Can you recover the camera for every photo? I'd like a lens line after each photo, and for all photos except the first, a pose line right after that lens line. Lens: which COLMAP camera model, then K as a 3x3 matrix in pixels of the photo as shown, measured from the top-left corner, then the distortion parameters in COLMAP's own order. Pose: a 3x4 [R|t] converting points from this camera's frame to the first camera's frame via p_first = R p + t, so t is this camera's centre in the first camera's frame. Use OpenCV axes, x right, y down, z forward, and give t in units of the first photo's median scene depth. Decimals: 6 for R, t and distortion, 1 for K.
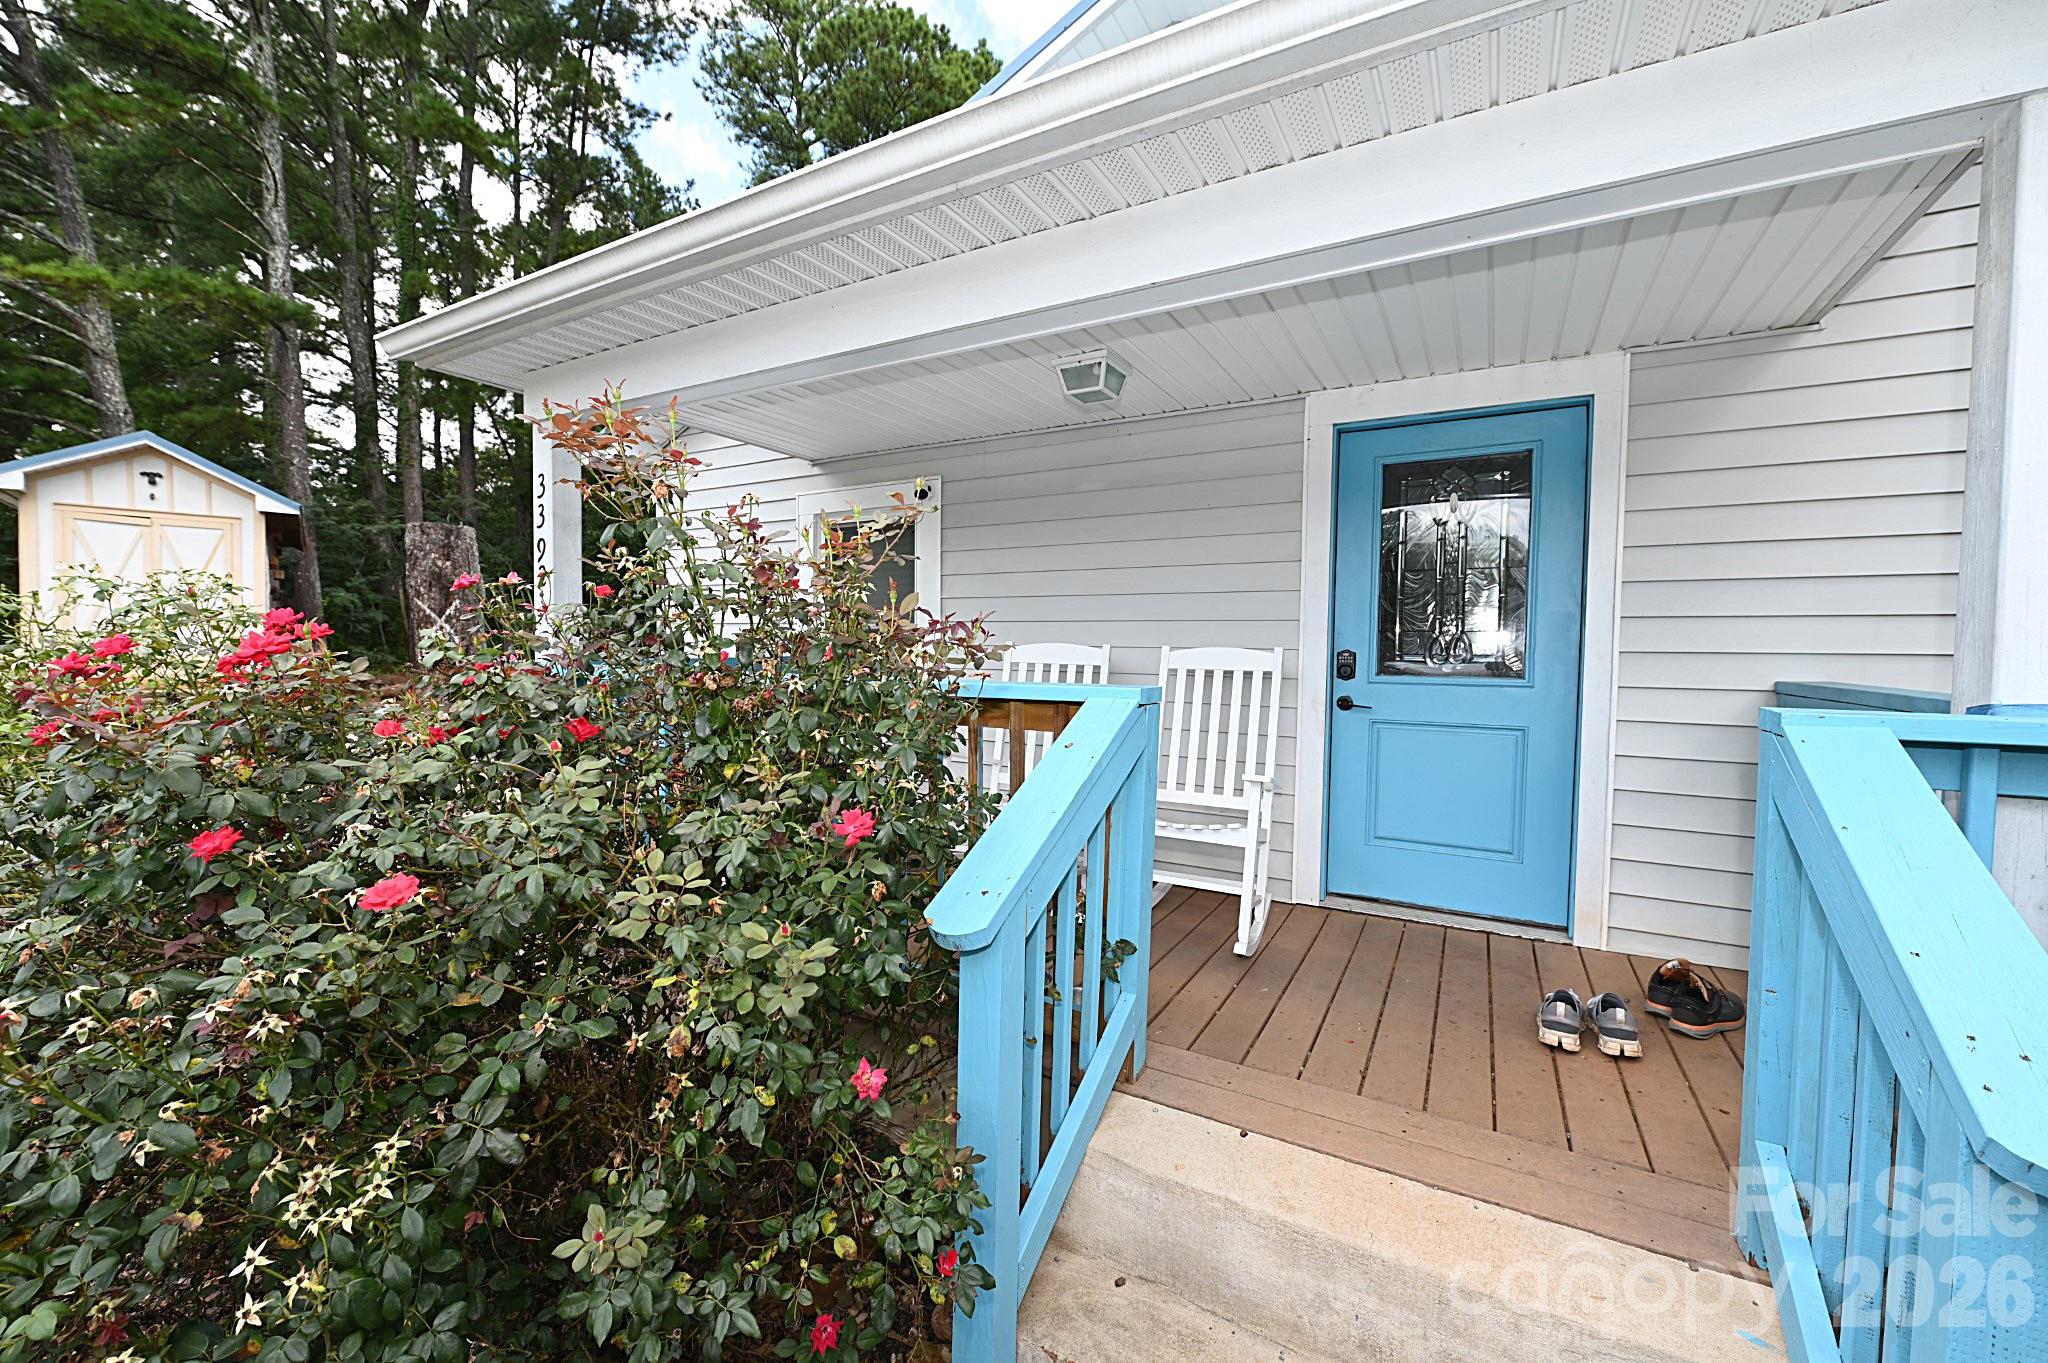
lens RADIAL K [[810.0, 0, 1023.8], [0, 810.0, 683.7], [0, 0, 1]] dist [-0.010245, -0.000559]
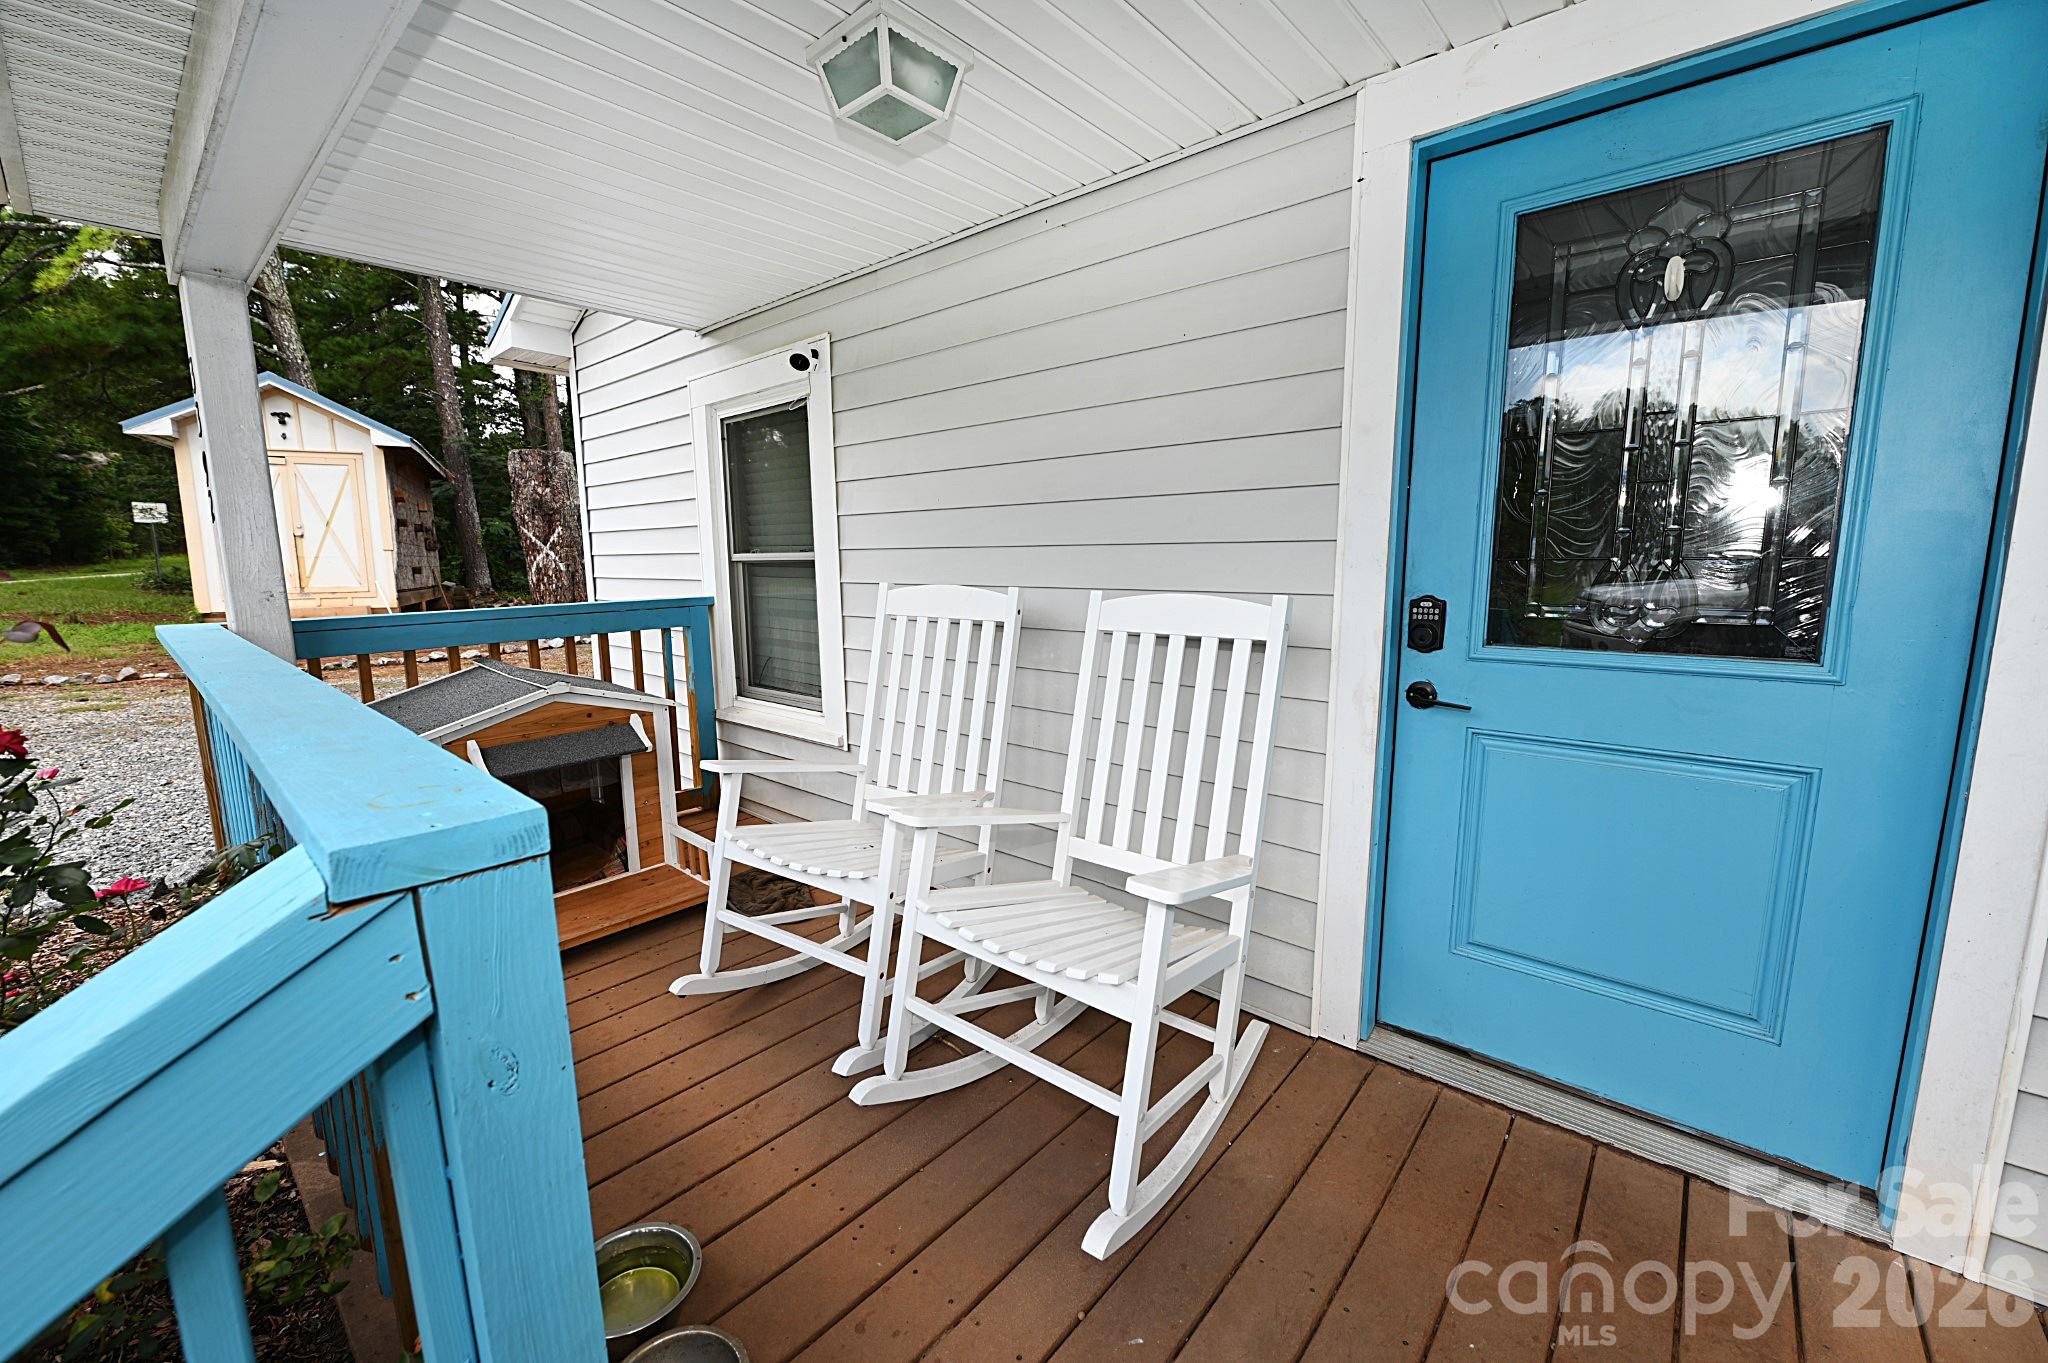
lens RADIAL K [[815.0, 0, 1018.7], [0, 815.0, 682.0], [0, 0, 1]] dist [-0.010888, -0.000194]
pose [[0.979858, 0.010246, -0.199431, 0.243789], [0.010865, 0.994468, 0.104474, -0.043673], [0.199399, -0.104537, 0.974327, 0.424764]]
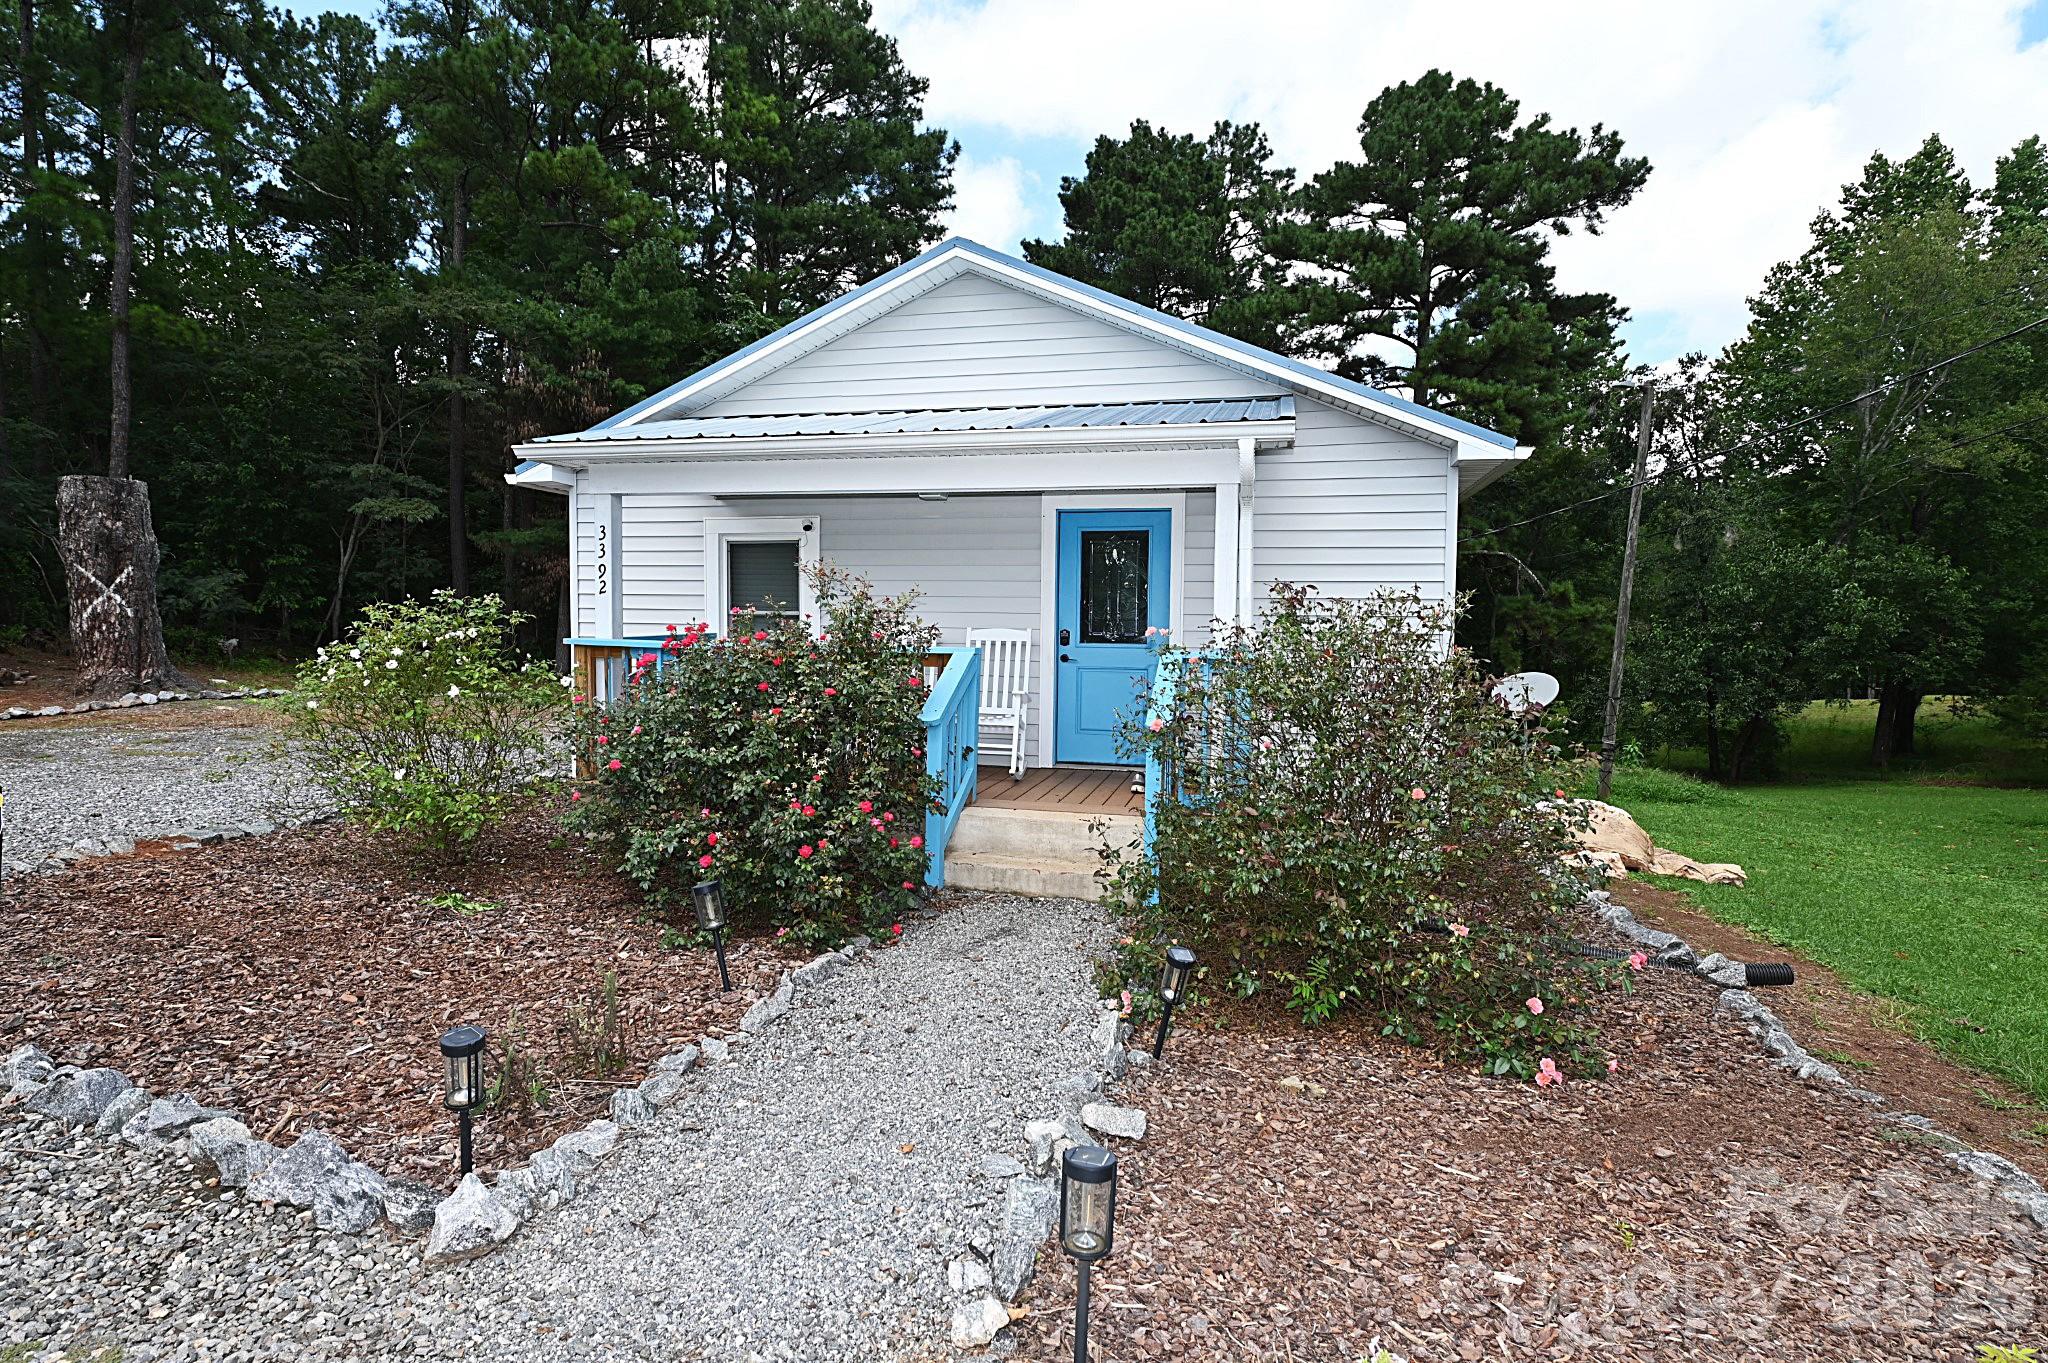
lens RADIAL K [[1017.0, 0, 1024.0], [0, 1017.0, 681.5], [0, 0, 1]] dist [-0.003972, -0.000336]
pose [[0.960874, -0.018533, 0.276366, -0.338912], [0.012360, 0.999634, 0.024062, 0.020331], [-0.276711, -0.019705, 0.960751, -1.220975]]
